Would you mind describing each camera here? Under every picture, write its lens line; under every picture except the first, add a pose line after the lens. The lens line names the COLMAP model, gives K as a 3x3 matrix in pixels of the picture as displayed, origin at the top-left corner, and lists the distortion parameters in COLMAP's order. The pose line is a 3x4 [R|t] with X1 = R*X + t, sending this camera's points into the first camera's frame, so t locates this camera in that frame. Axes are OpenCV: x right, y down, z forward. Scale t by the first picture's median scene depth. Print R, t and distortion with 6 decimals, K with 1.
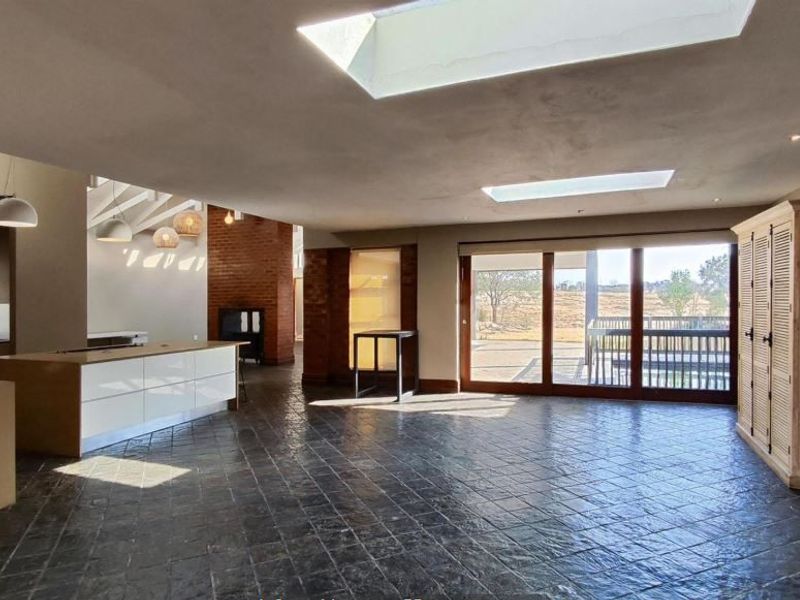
lens RADIAL K [[515.7, 0, 400.0], [0, 515.7, 300.0], [0, 0, 1]] dist [-0.001976, -0.000746]
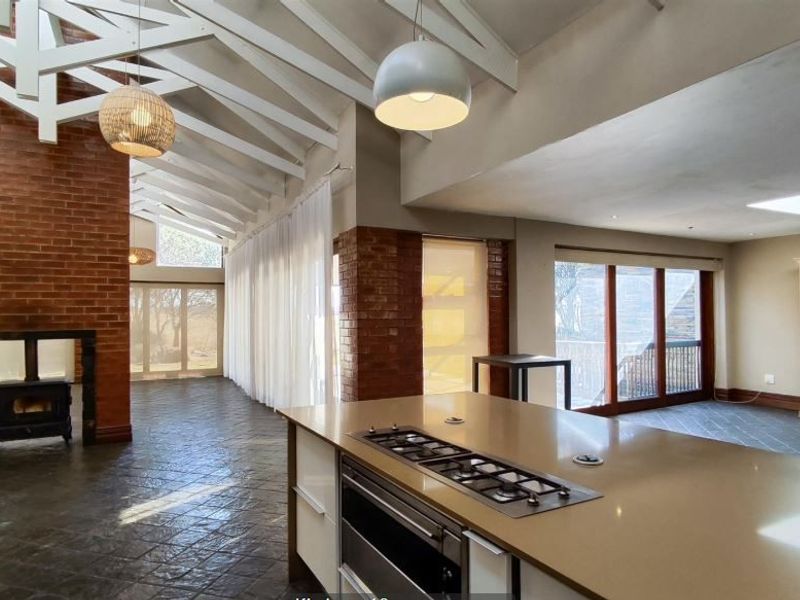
lens RADIAL K [[515.7, 0, 400.0], [0, 515.7, 300.0], [0, 0, 1]] dist [-0.001976, -0.000746]
pose [[0.641553, 0.031313, 0.766439, -0.616887], [0.002415, 0.999079, -0.042839, 0.010727], [-0.767075, 0.029335, 0.640886, 0.613643]]
